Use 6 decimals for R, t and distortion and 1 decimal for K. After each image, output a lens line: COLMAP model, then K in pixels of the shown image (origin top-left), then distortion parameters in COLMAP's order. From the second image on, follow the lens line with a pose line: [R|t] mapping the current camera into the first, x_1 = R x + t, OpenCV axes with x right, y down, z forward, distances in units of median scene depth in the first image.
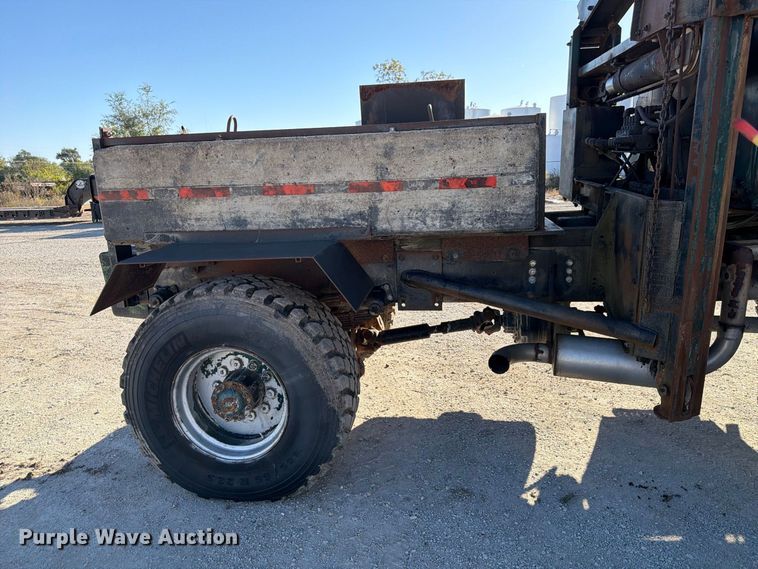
lens RADIAL K [[532.0, 0, 379.0], [0, 532.0, 284.5], [0, 0, 1]] dist [0.080442, -0.106976]
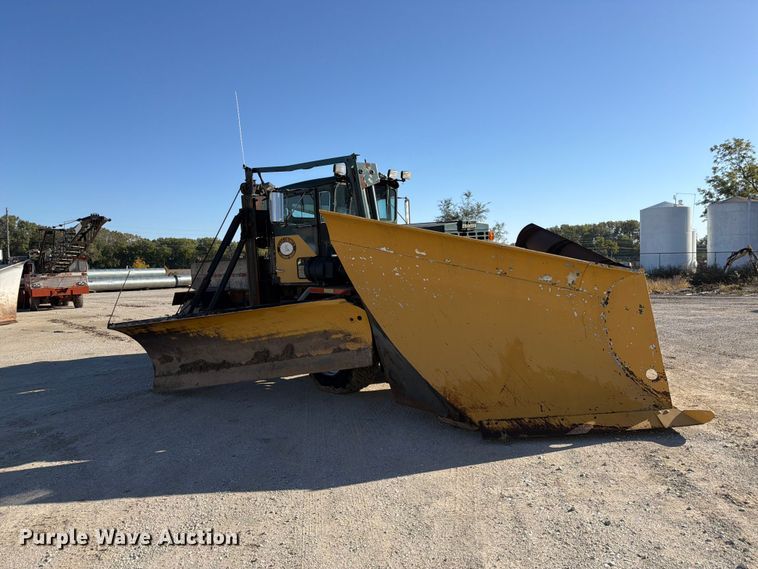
lens RADIAL K [[528.2, 0, 380.2], [0, 528.2, 278.9], [0, 0, 1]] dist [0.116734, -0.187861]
pose [[0.788677, 0.029164, -0.614115, 2.779363], [-0.127489, 0.984920, -0.116955, 0.116291], [0.601444, 0.170533, 0.780503, -1.076780]]
